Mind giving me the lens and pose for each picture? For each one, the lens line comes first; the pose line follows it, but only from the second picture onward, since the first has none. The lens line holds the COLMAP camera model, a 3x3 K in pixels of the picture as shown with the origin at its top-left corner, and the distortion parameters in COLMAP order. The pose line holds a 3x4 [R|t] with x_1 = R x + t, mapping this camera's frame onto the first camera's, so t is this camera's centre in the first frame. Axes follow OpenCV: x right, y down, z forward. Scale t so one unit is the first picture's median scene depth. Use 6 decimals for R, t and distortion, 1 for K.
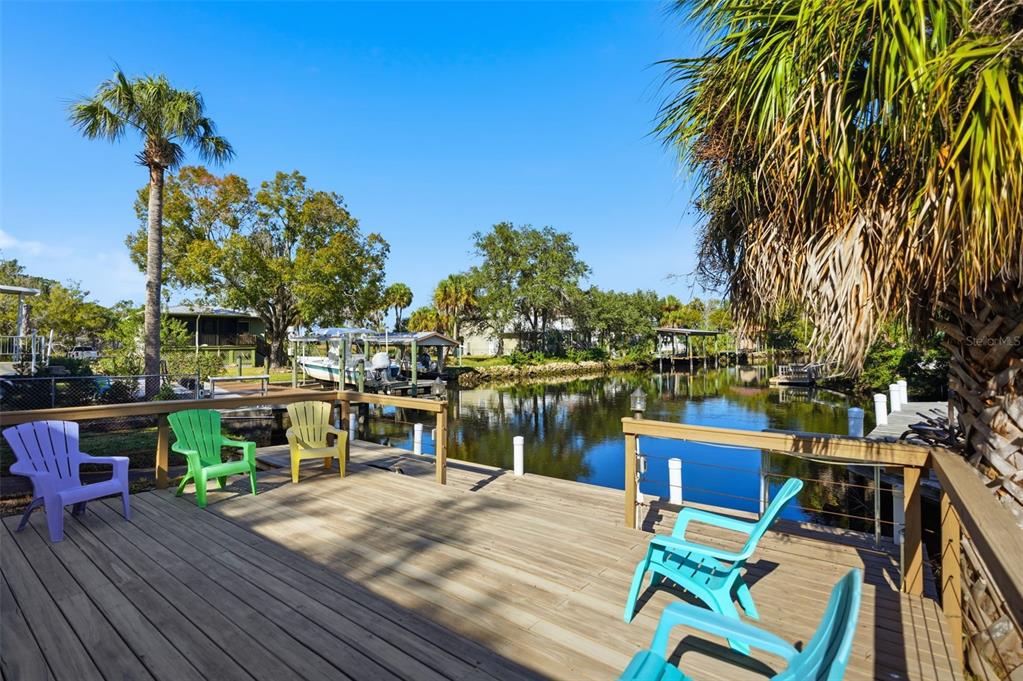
lens RADIAL K [[480.5, 0, 515.5], [0, 480.5, 340.6], [0, 0, 1]] dist [-0.044638, 0.012339]
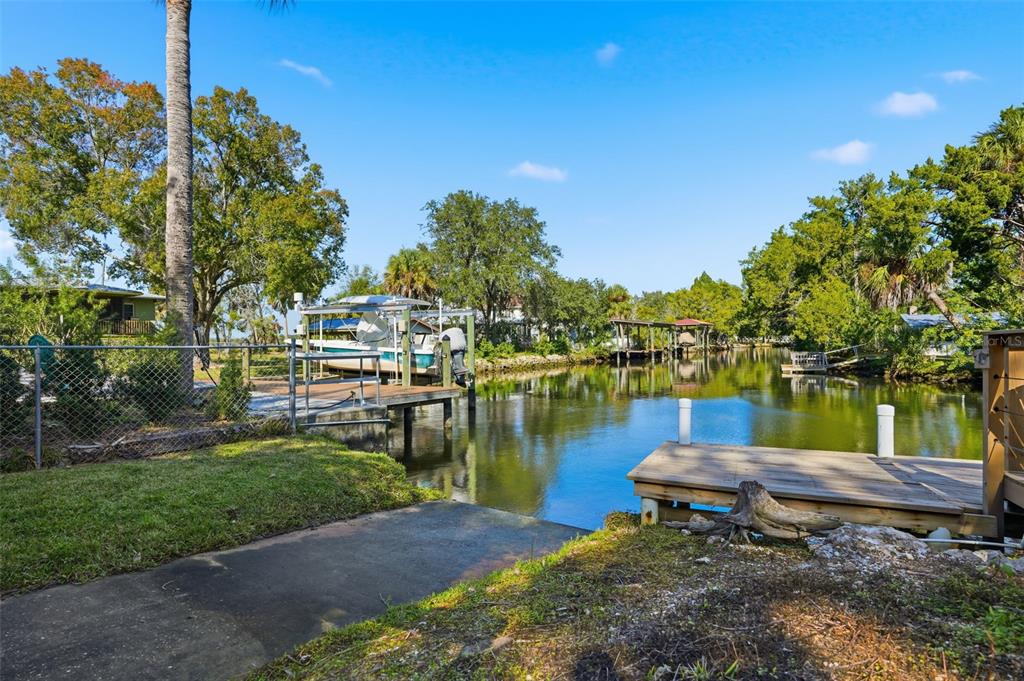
lens RADIAL K [[518.2, 0, 512.0], [0, 518.2, 340.5], [0, 0, 1]] dist [-0.015158, -0.000135]
pose [[0.975539, -0.004223, 0.219787, -0.134096], [0.003934, 0.999991, 0.001750, 0.015042], [-0.219793, -0.000842, 0.975546, 0.080353]]
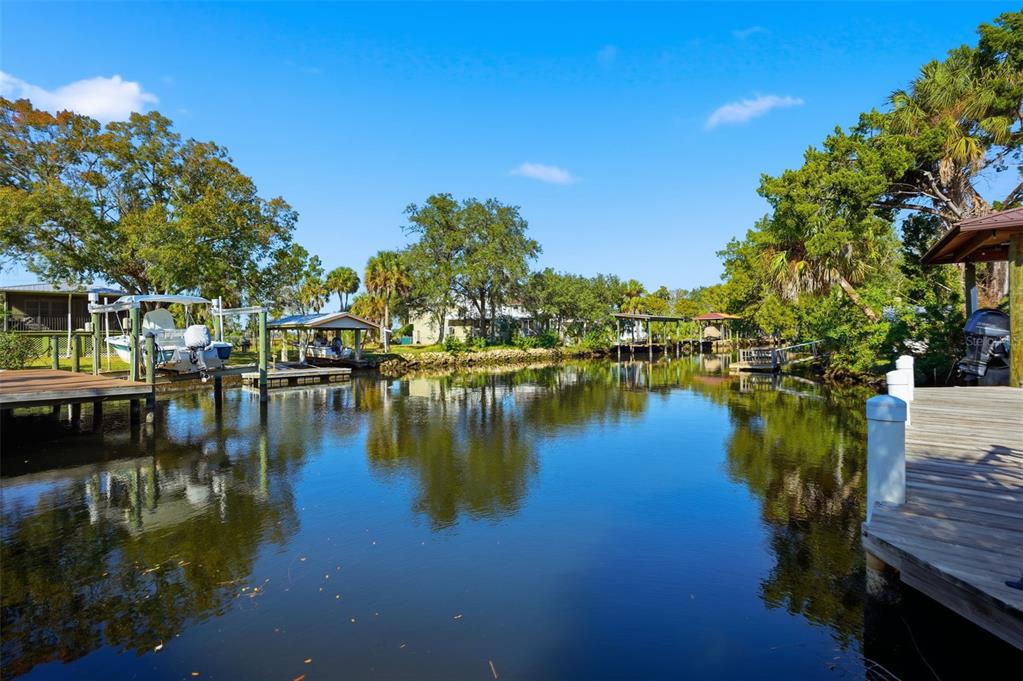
lens RADIAL K [[474.1, 0, 510.9], [0, 474.1, 342.6], [0, 0, 1]] dist [-0.040124, 0.000034]
pose [[0.999095, -0.003741, 0.042377, 0.061825], [0.002915, 0.999805, 0.019523, 0.014163], [-0.042442, -0.019382, 0.998911, 0.098206]]
